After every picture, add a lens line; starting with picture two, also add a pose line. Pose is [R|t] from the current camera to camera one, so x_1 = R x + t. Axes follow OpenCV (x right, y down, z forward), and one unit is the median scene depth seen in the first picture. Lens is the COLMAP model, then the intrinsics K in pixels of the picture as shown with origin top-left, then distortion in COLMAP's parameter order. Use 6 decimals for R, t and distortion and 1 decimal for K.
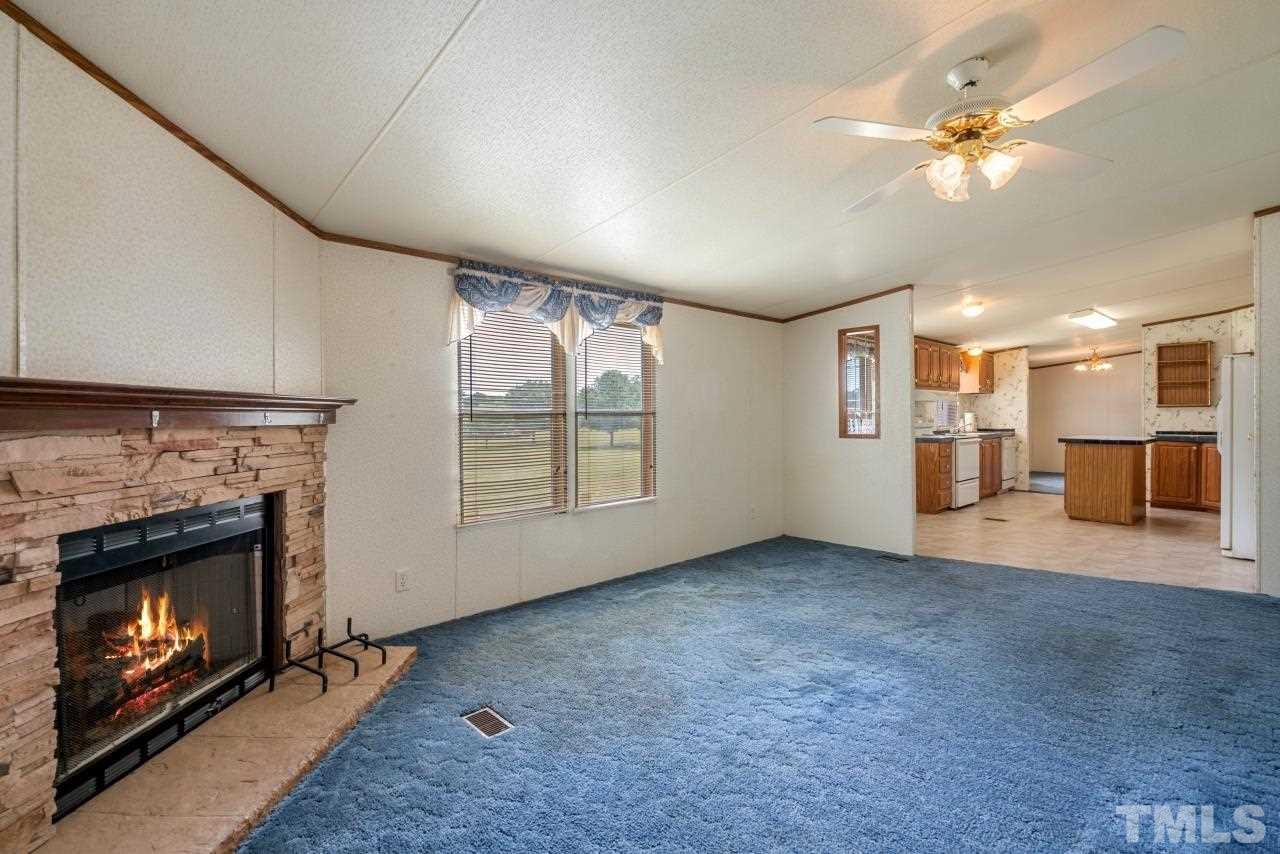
lens RADIAL K [[577.9, 0, 639.7], [0, 577.9, 414.2], [0, 0, 1]] dist [-0.003976, 0.002413]
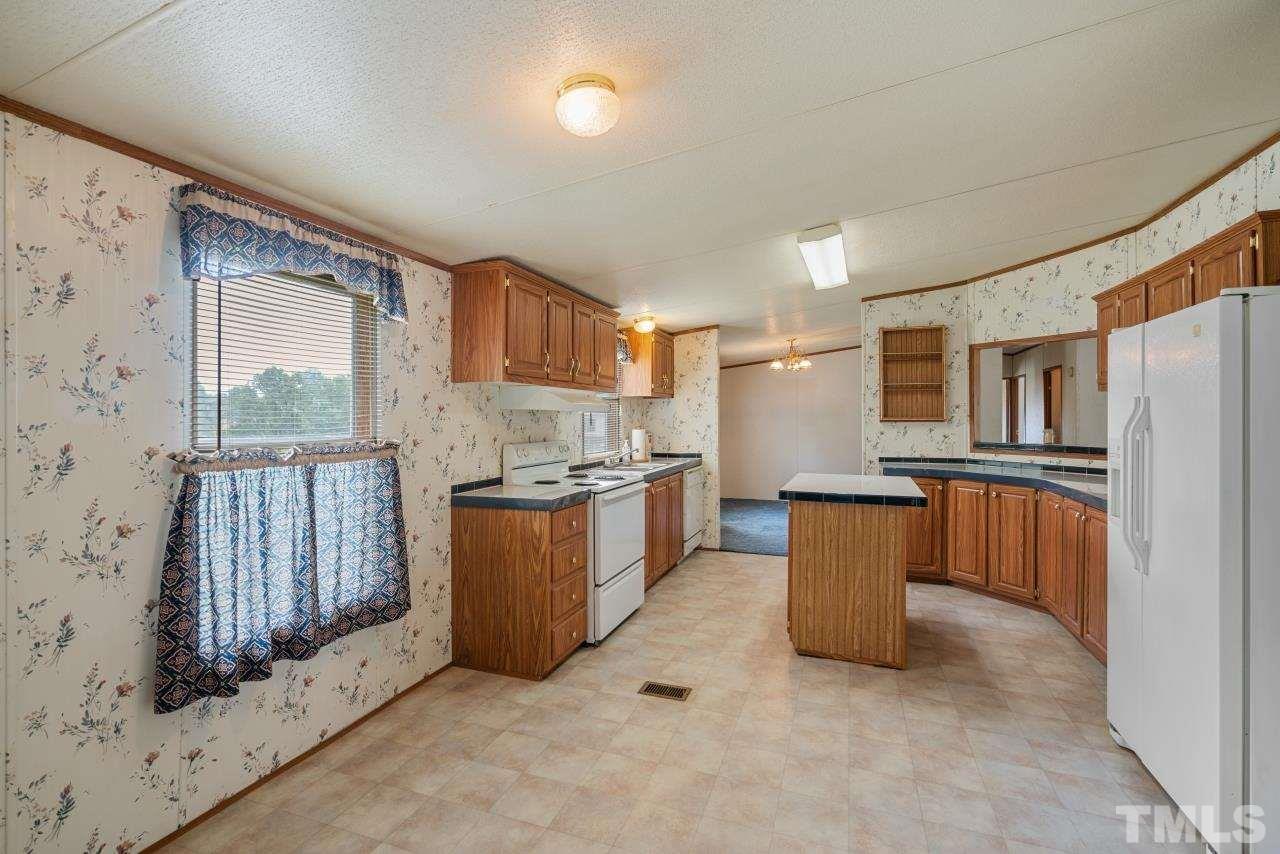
lens RADIAL K [[577.9, 0, 631.7], [0, 577.9, 420.6], [0, 0, 1]] dist [-0.003976, 0.002413]
pose [[0.896810, -0.001237, 0.442414, 0.314511], [-0.000265, 0.999994, 0.003332, -0.014376], [-0.442416, -0.003106, 0.896805, 0.487323]]
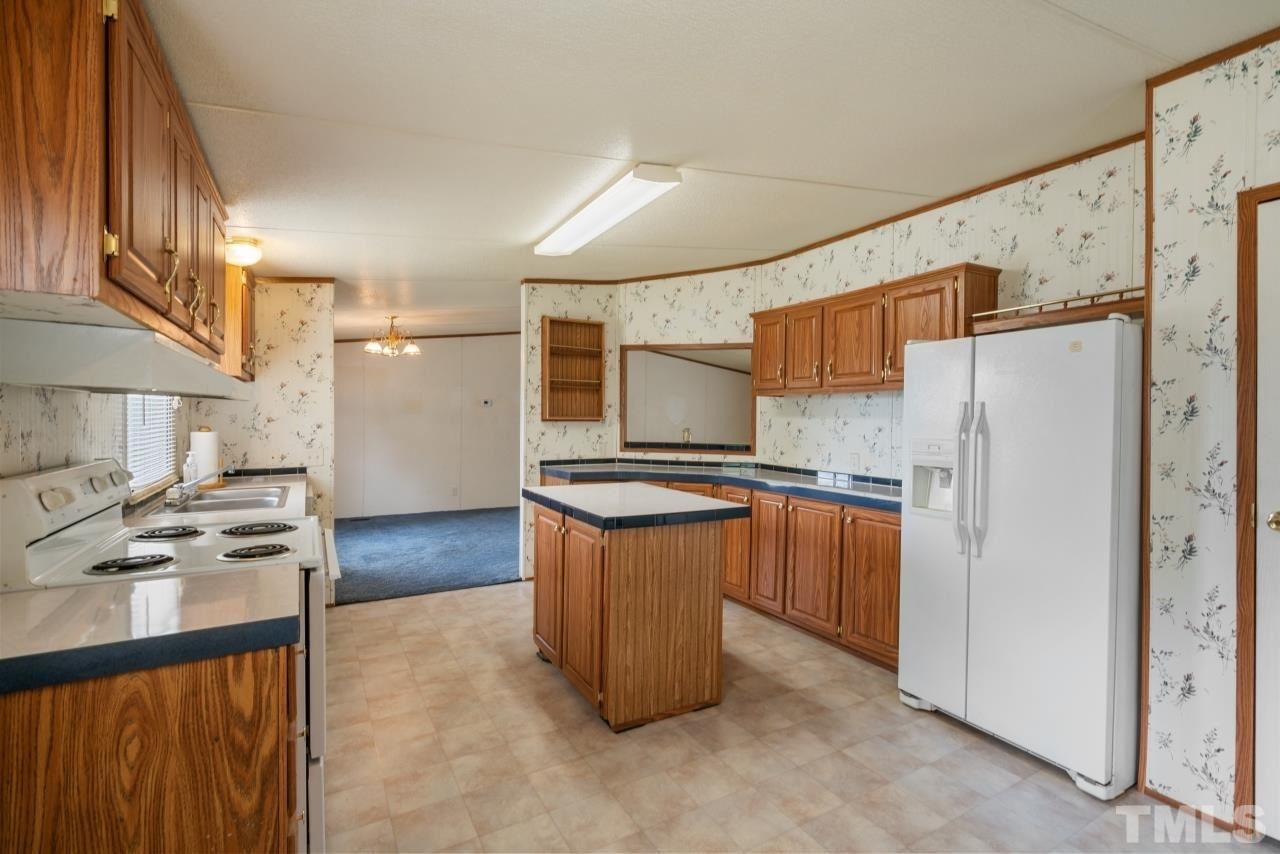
lens RADIAL K [[577.9, 0, 647.5], [0, 577.9, 433.4], [0, 0, 1]] dist [-0.003976, 0.002413]
pose [[0.228271, -0.021282, 0.973365, 0.310128], [-0.011200, 0.999638, 0.024483, -0.013954], [-0.973533, -0.016490, 0.227949, 0.703337]]
